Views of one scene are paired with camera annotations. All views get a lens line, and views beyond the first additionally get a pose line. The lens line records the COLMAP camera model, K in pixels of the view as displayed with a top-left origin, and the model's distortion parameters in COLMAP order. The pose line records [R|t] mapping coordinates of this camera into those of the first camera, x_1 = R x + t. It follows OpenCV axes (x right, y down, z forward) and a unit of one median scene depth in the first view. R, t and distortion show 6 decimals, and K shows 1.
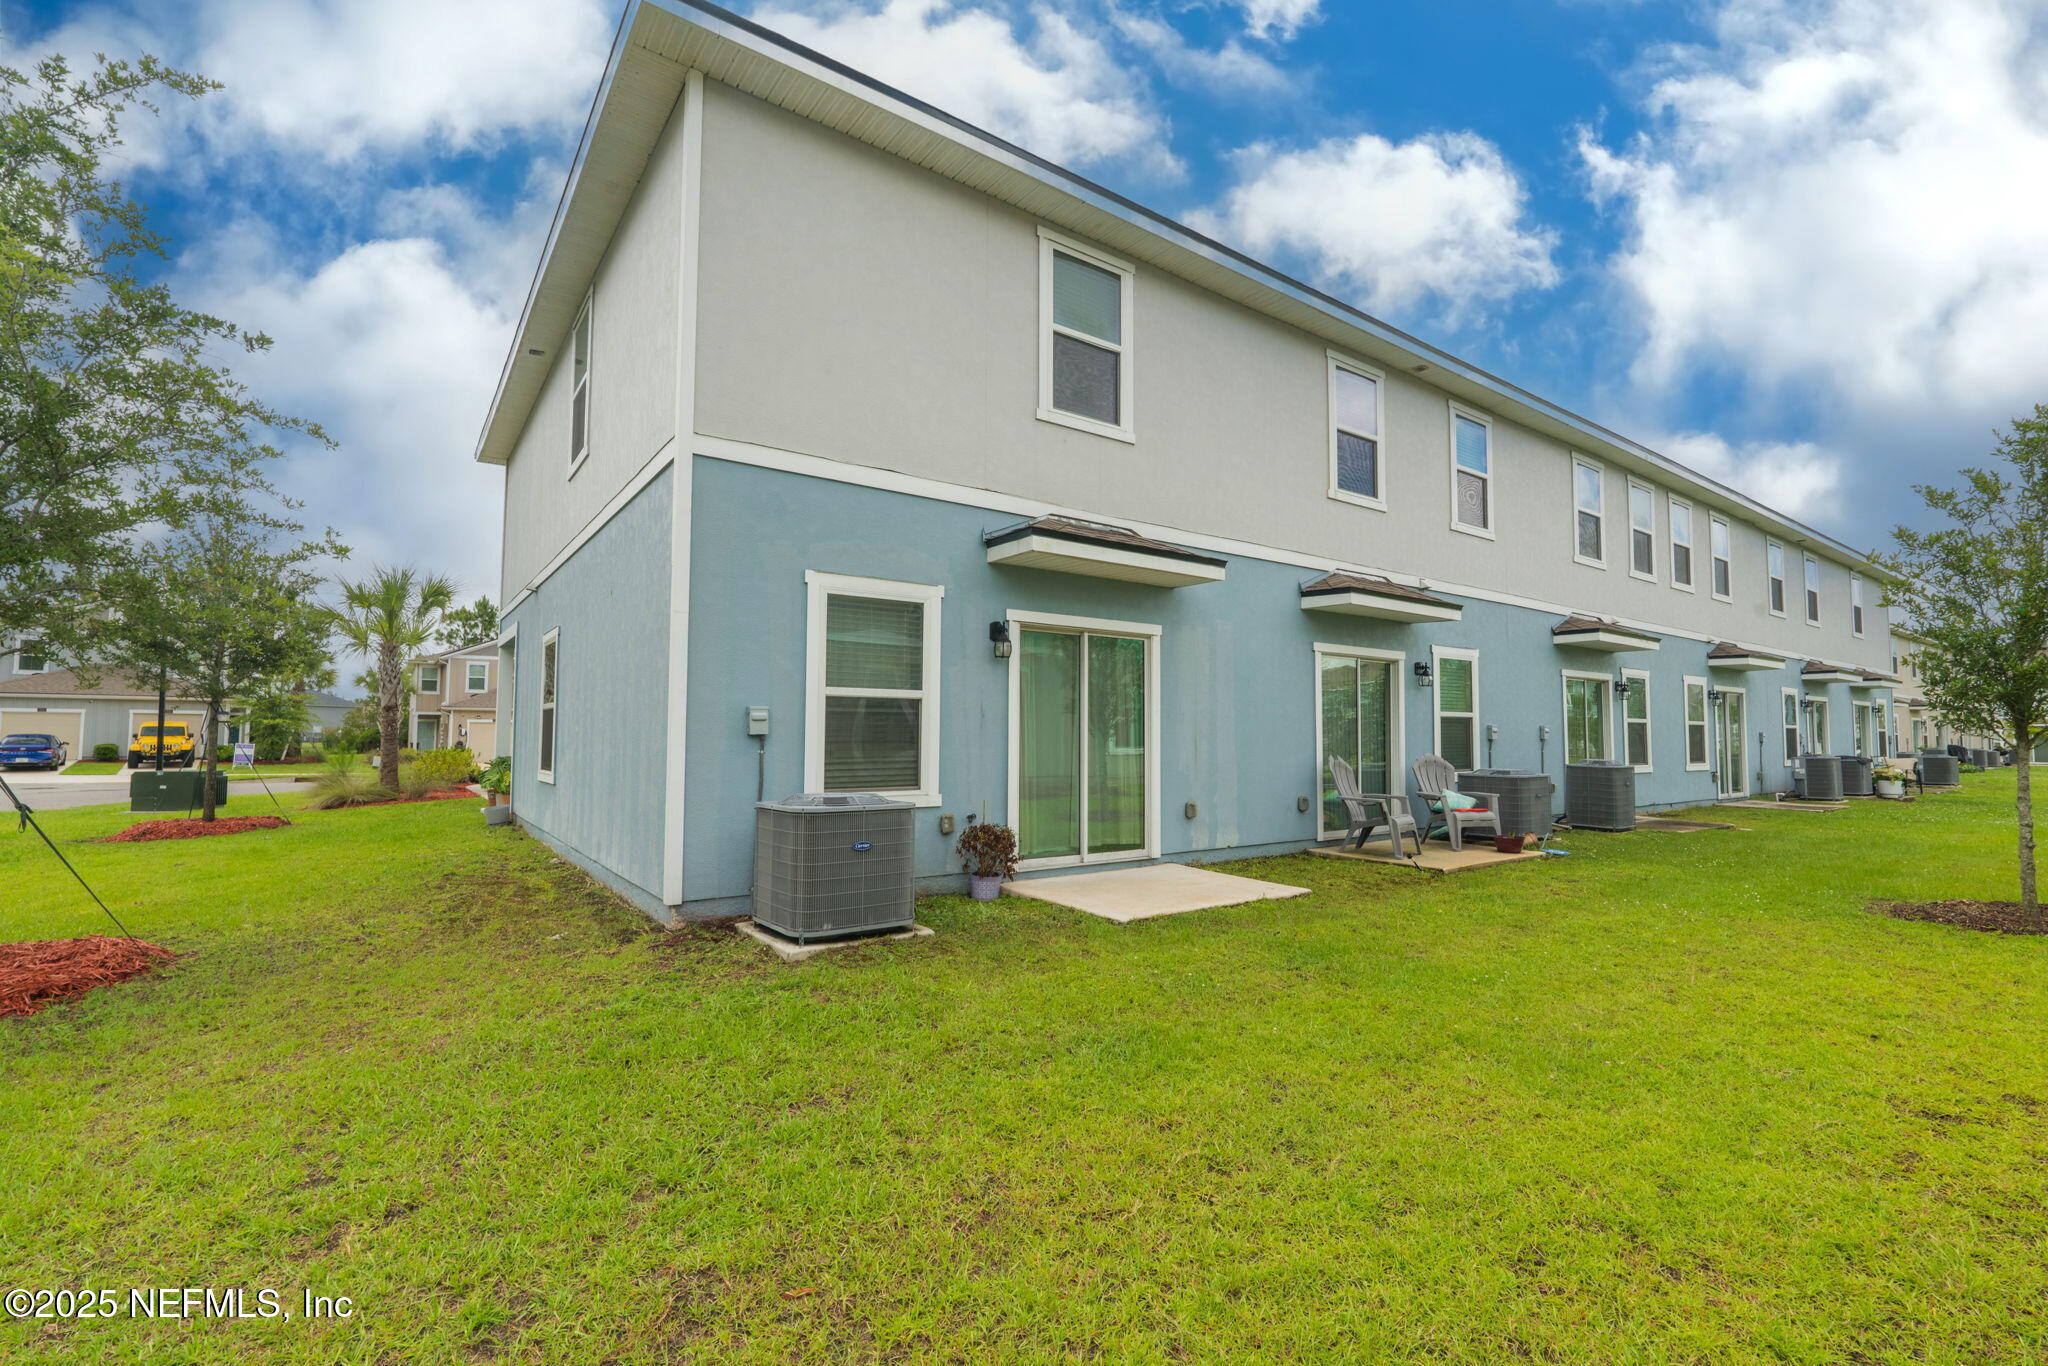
lens RADIAL K [[903.2, 0, 1003.2], [0, 903.2, 679.5], [0, 0, 1]] dist [-0.005850, -0.000112]
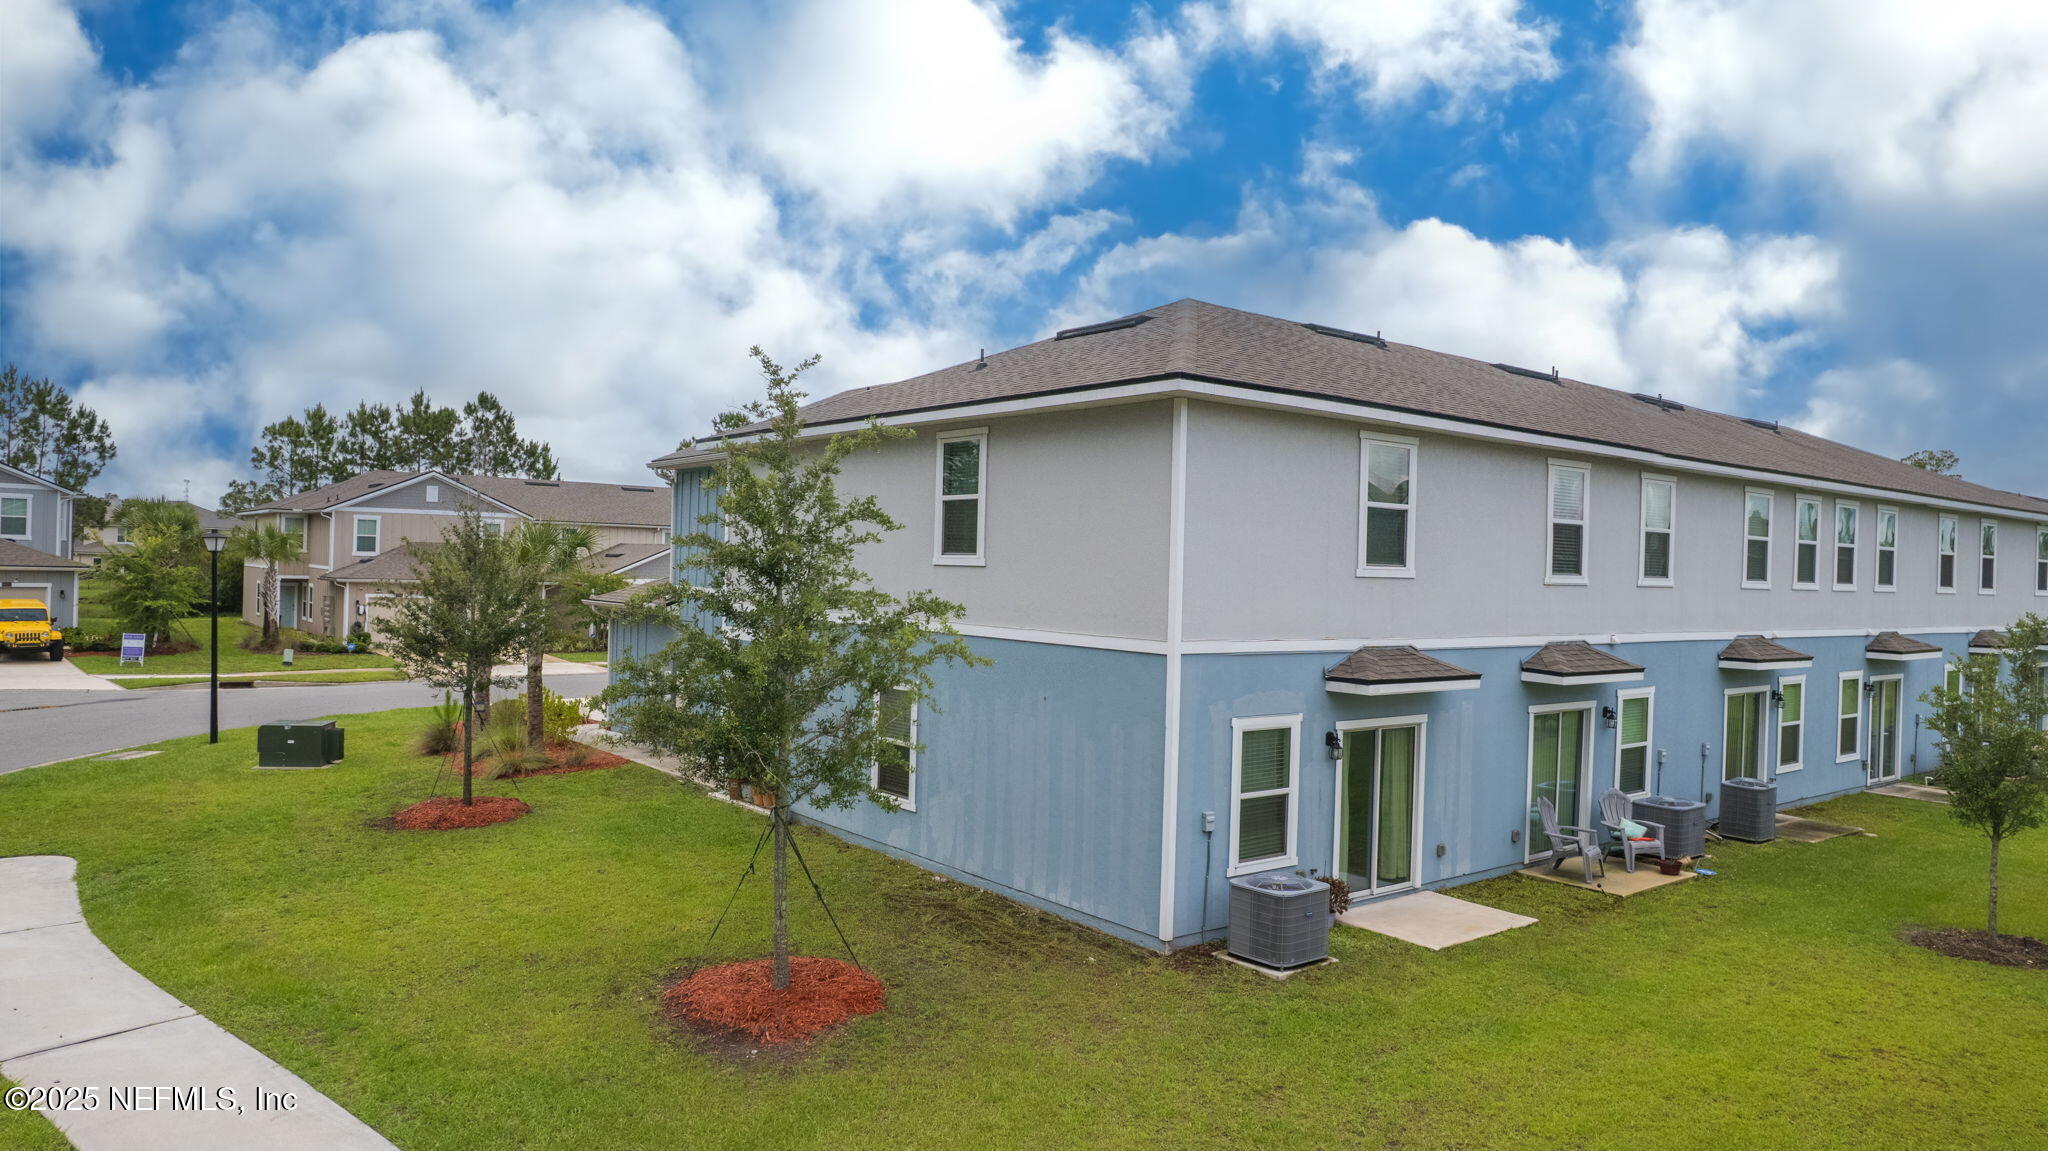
lens RADIAL K [[1301.4, 0, 1032.4], [0, 1301.4, 573.0], [0, 0, 1]] dist [-0.064506, 0.050673]
pose [[0.998750, 0.021144, 0.045295, -0.479053], [-0.023795, 0.997986, 0.058803, -0.353118], [-0.043960, -0.059807, 0.997241, -0.827212]]
